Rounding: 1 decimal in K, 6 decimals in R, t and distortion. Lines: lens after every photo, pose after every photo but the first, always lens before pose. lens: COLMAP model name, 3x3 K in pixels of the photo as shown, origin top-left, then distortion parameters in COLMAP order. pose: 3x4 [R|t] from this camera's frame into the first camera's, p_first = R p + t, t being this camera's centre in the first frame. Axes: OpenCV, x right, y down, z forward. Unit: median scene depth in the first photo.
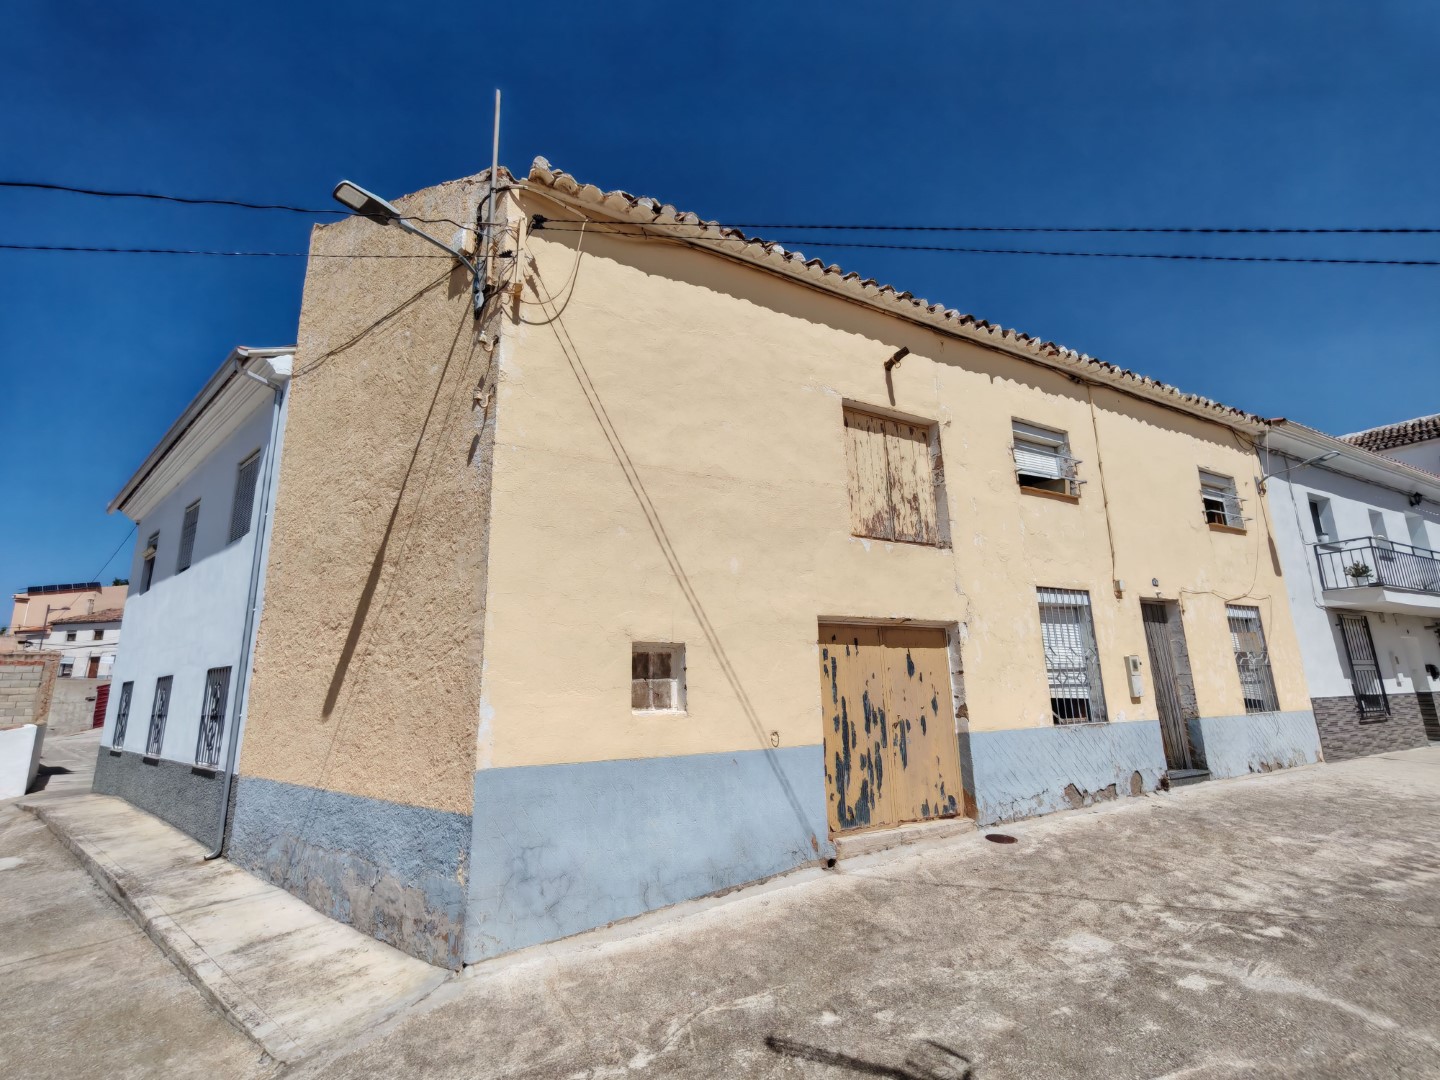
lens RADIAL K [[662.5, 0, 721.1], [0, 662.5, 539.5], [0, 0, 1]] dist [-0.001342, 0.001416]
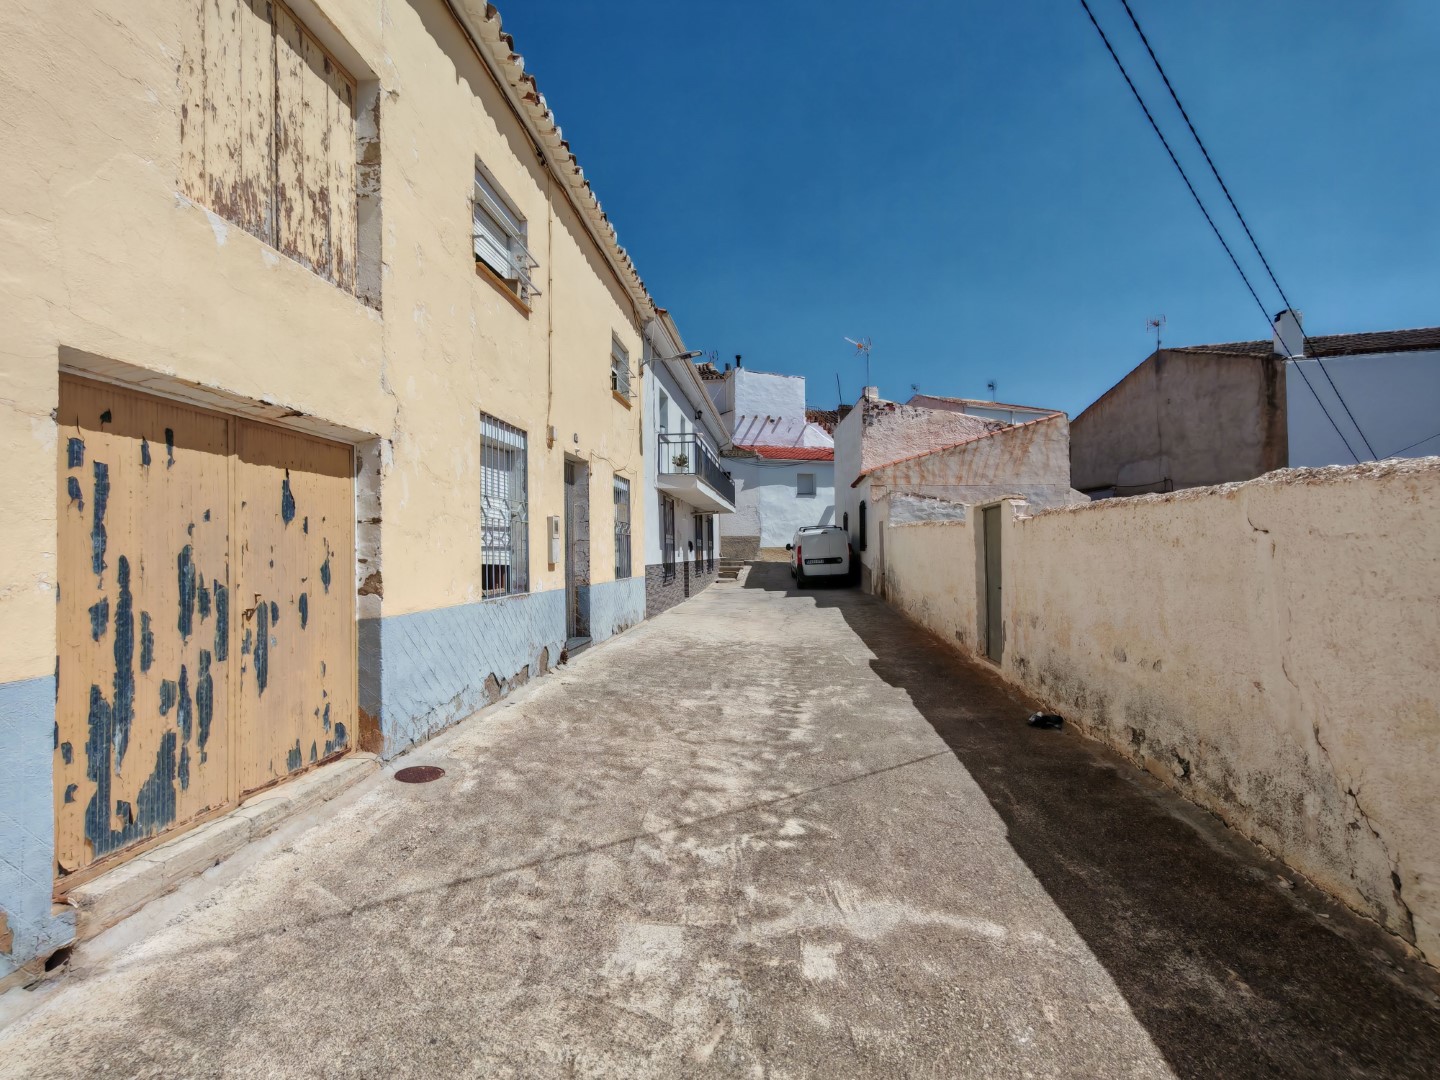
lens RADIAL K [[662.5, 0, 718.8], [0, 662.5, 542.5], [0, 0, 1]] dist [-0.001342, 0.001416]
pose [[0.565551, 0.027472, 0.824256, 0.047577], [-0.185221, 0.978144, 0.094486, 0.112248], [-0.803645, -0.206106, 0.558278, 0.438219]]
